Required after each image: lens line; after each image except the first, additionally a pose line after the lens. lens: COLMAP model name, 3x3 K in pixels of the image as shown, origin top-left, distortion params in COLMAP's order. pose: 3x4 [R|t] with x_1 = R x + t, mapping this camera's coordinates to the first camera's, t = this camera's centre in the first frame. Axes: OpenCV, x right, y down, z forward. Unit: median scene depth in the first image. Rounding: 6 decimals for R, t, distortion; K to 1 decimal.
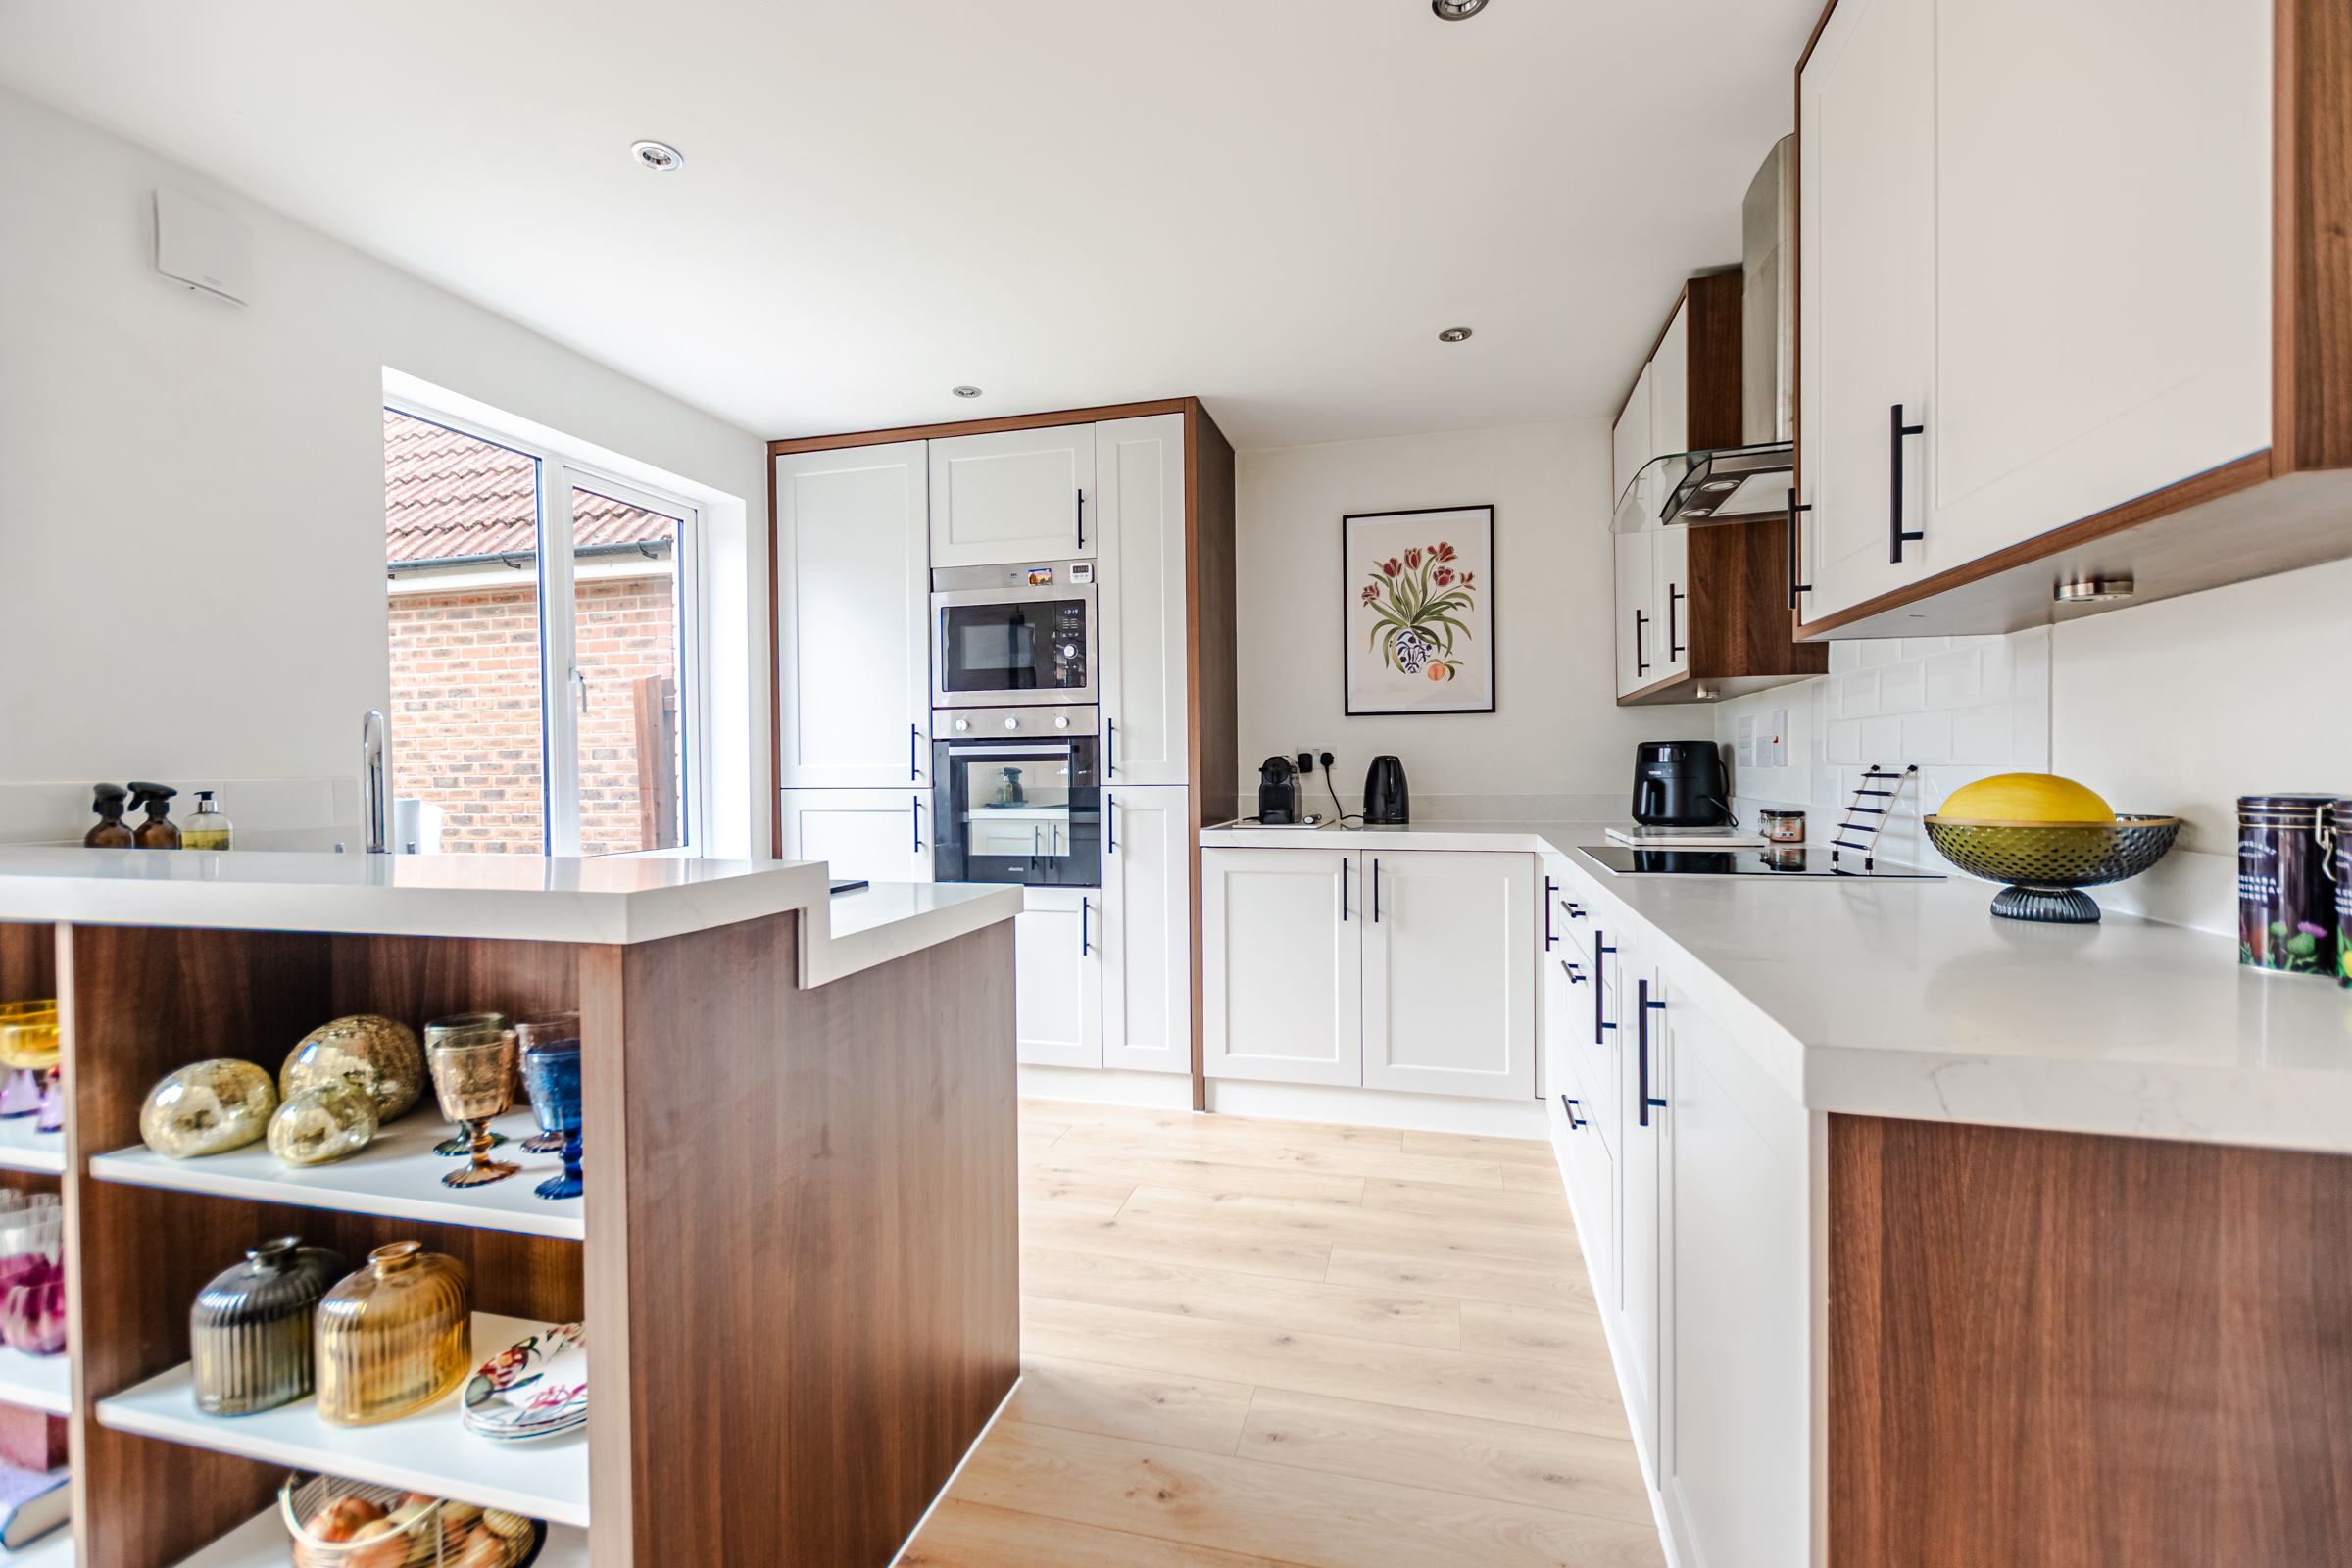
lens RADIAL K [[1017.0, 0, 1176.7], [0, 1017.0, 777.2], [0, 0, 1]] dist [0.005540, -0.003551]
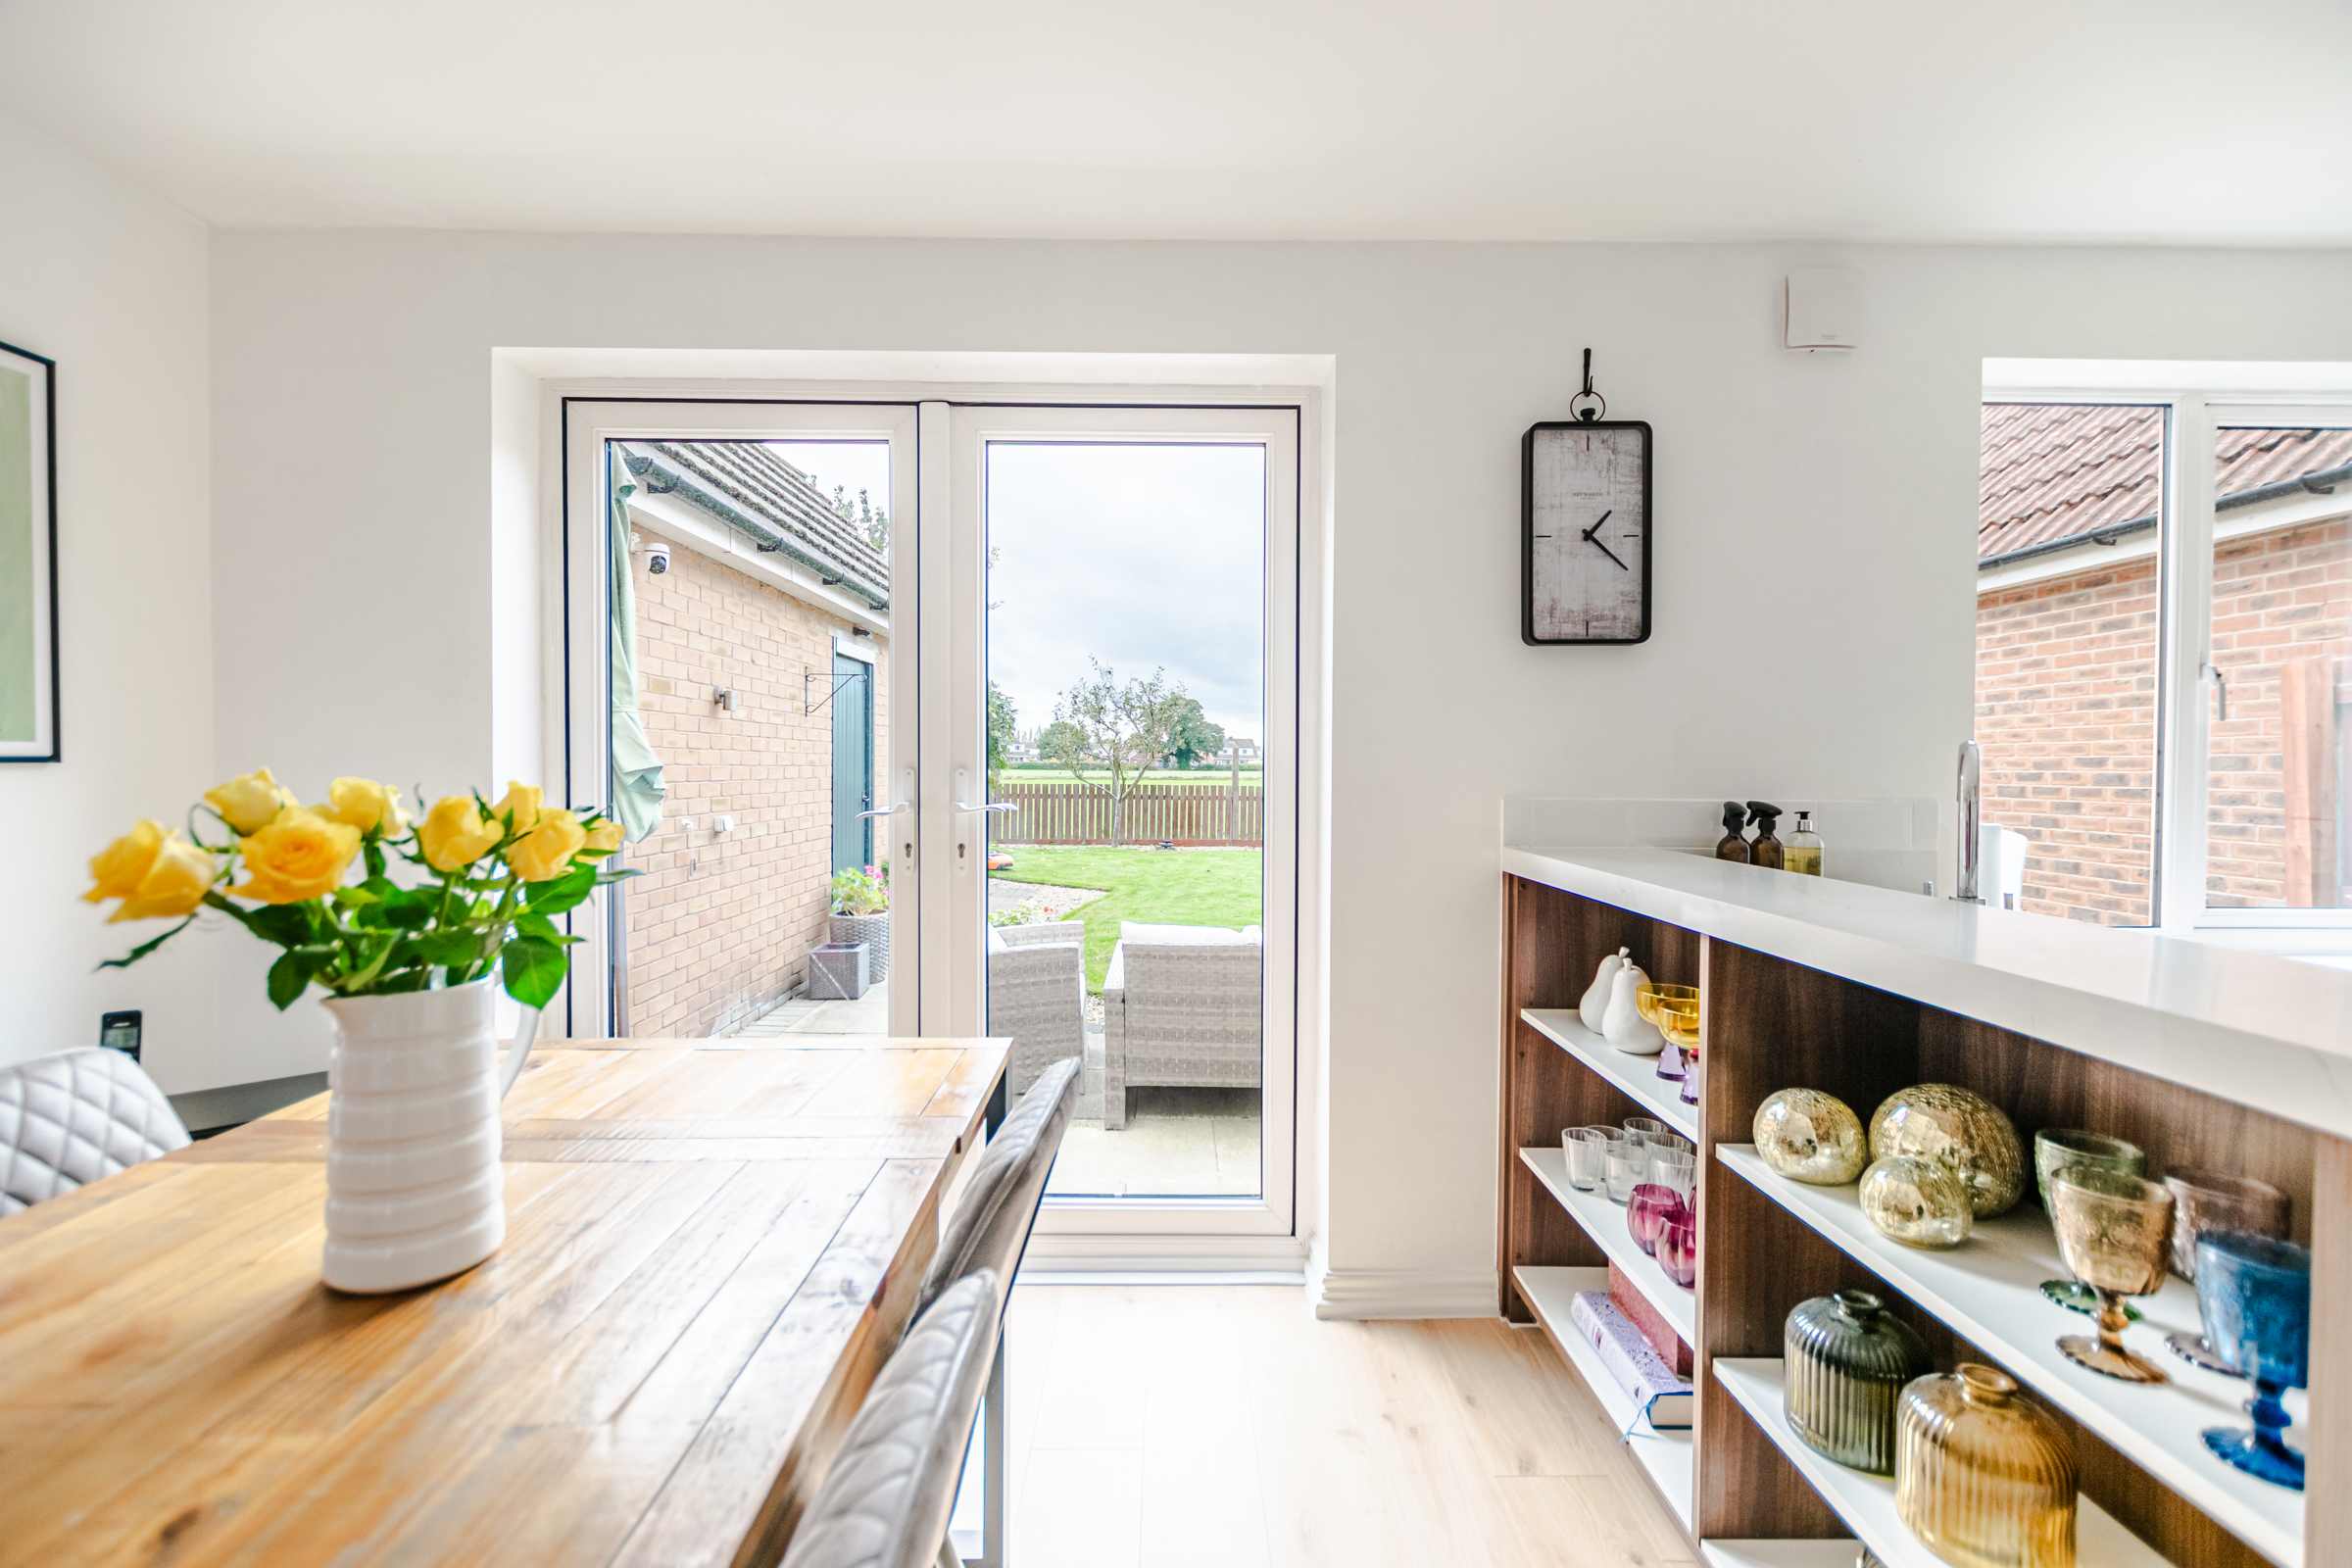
lens RADIAL K [[1017.0, 0, 1178.9], [0, 1017.0, 790.5], [0, 0, 1]] dist [0.005540, -0.003551]
pose [[0.267414, 0.034072, -0.962979, -0.089334], [-0.019722, 0.999359, 0.029882, -0.032155], [0.963380, 0.011001, 0.267915, 0.067708]]
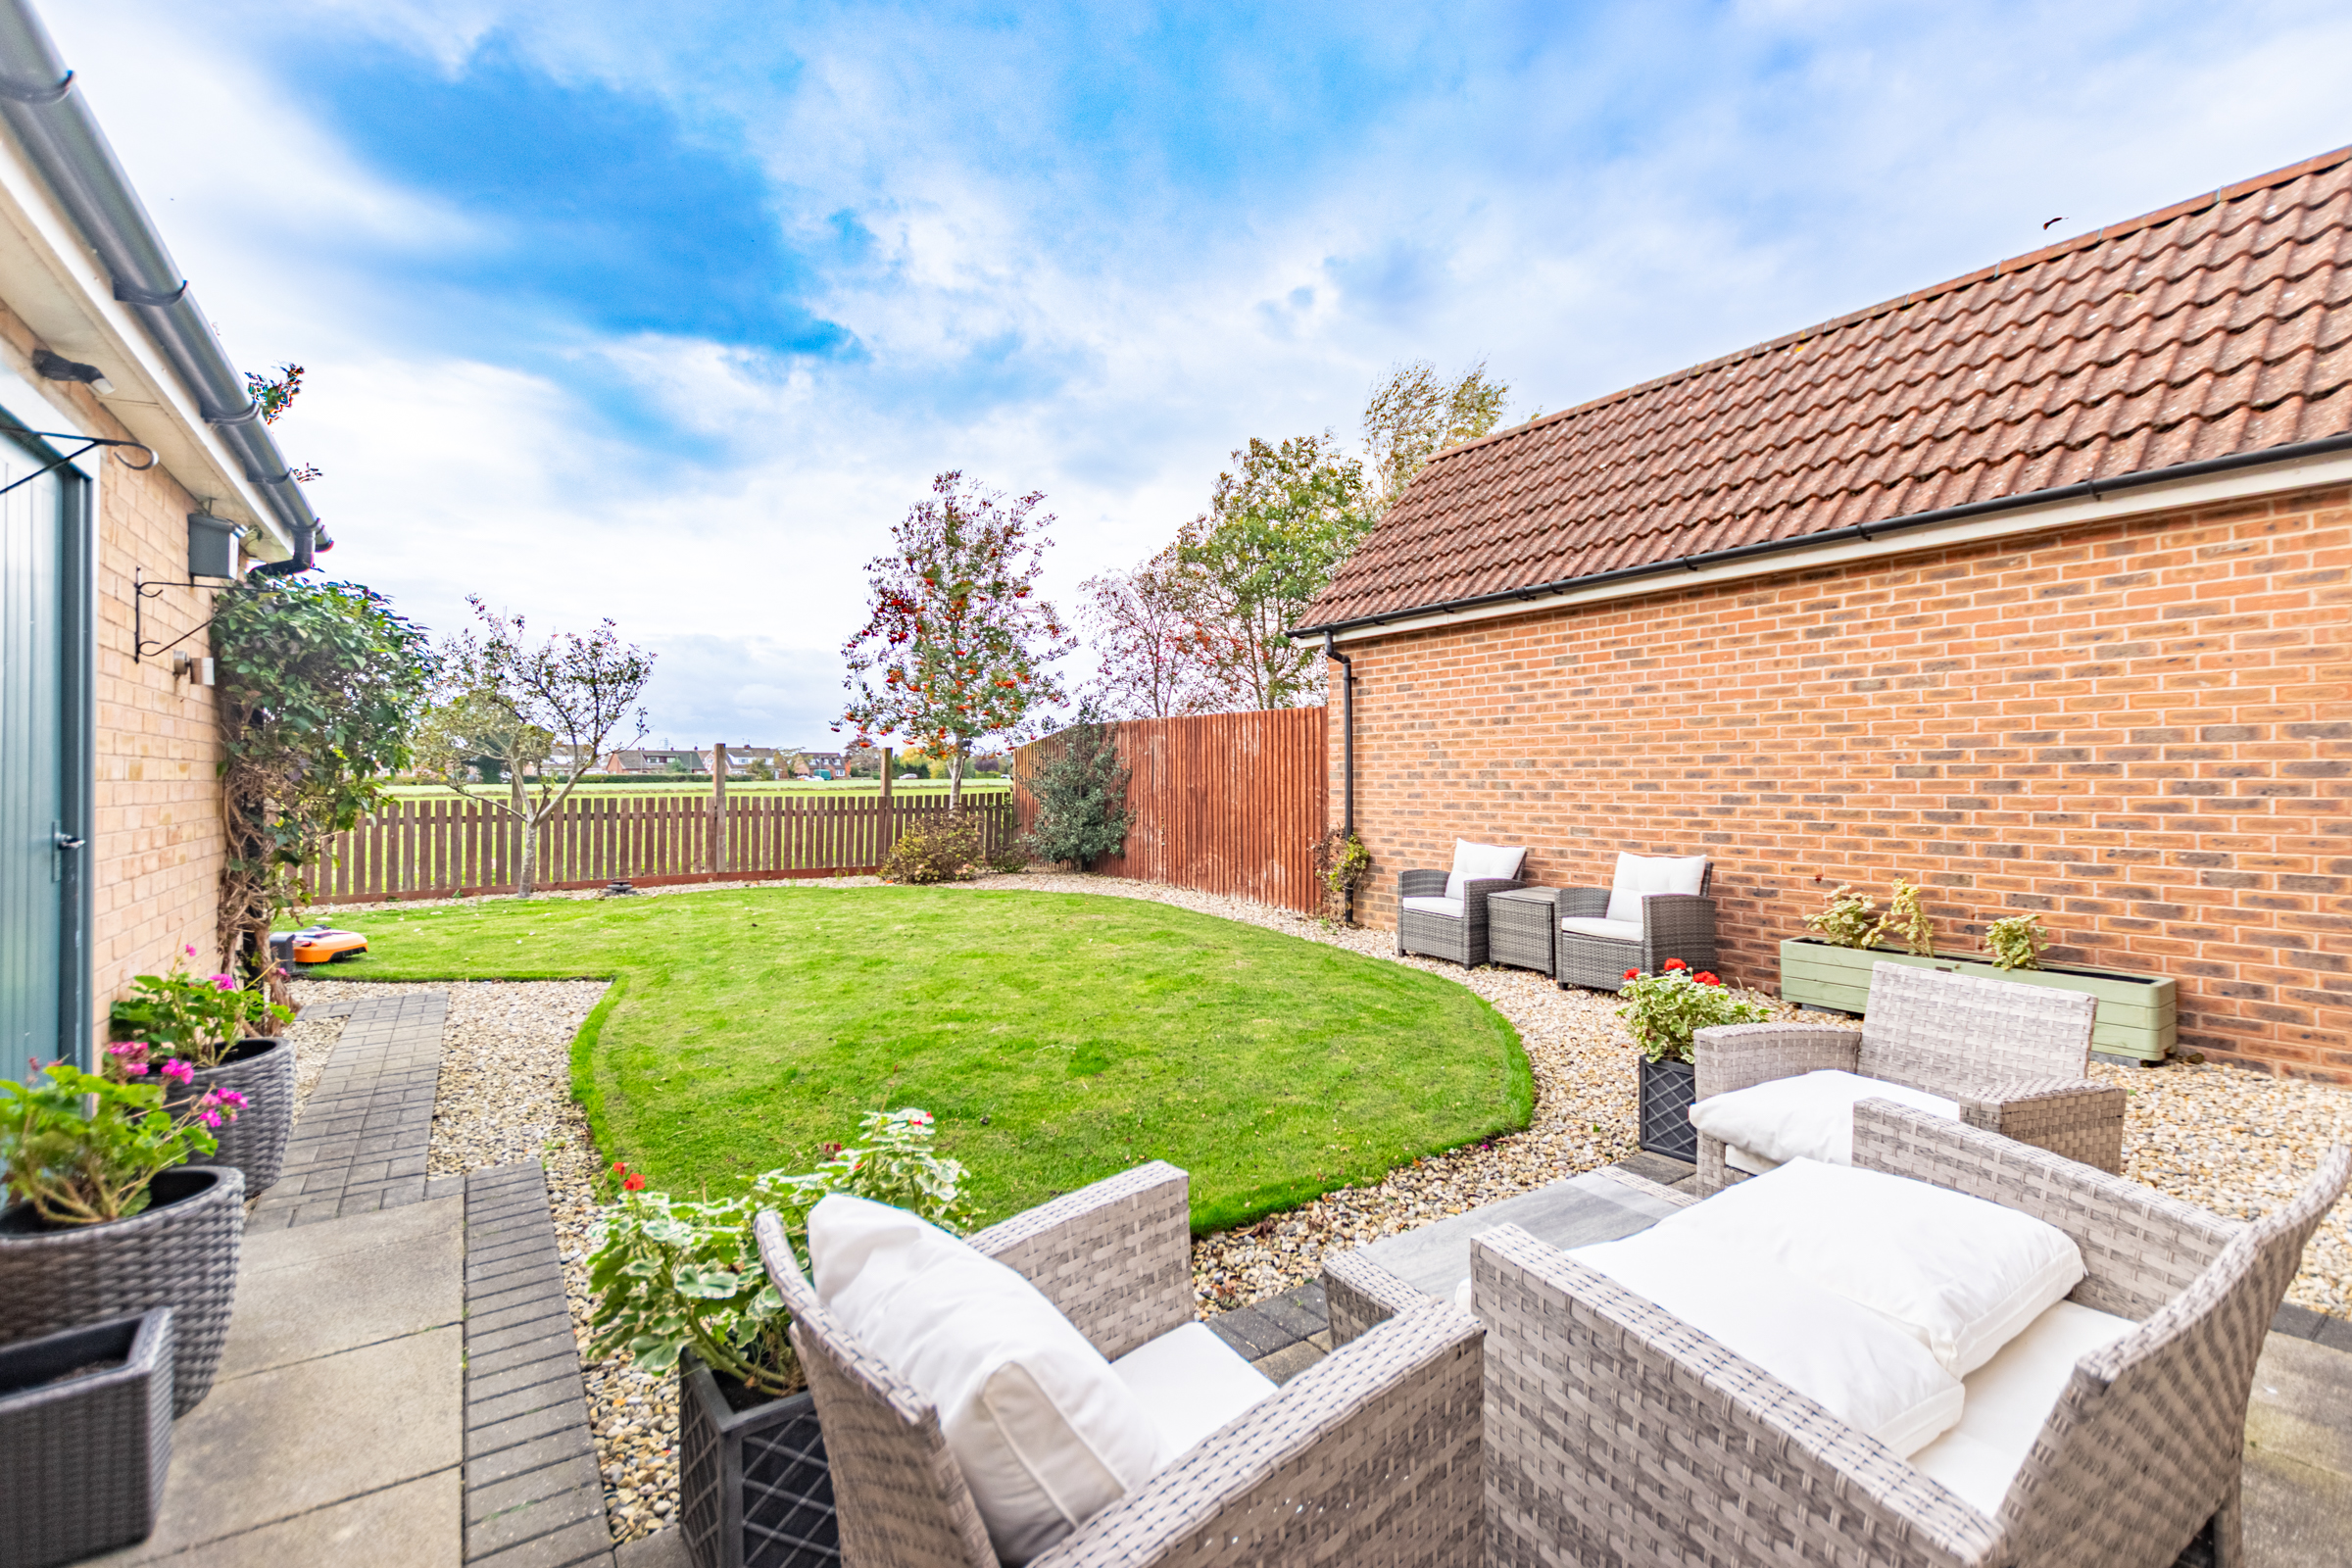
lens RADIAL K [[1017.0, 0, 1202.3], [0, 1017.0, 768.8], [0, 0, 1]] dist [0.005540, -0.003551]
pose [[0.779866, 0.000212, -0.625946, -2.363828], [-0.006672, 0.999946, -0.007974, 0.048113], [0.625910, 0.010395, 0.779826, -0.160977]]
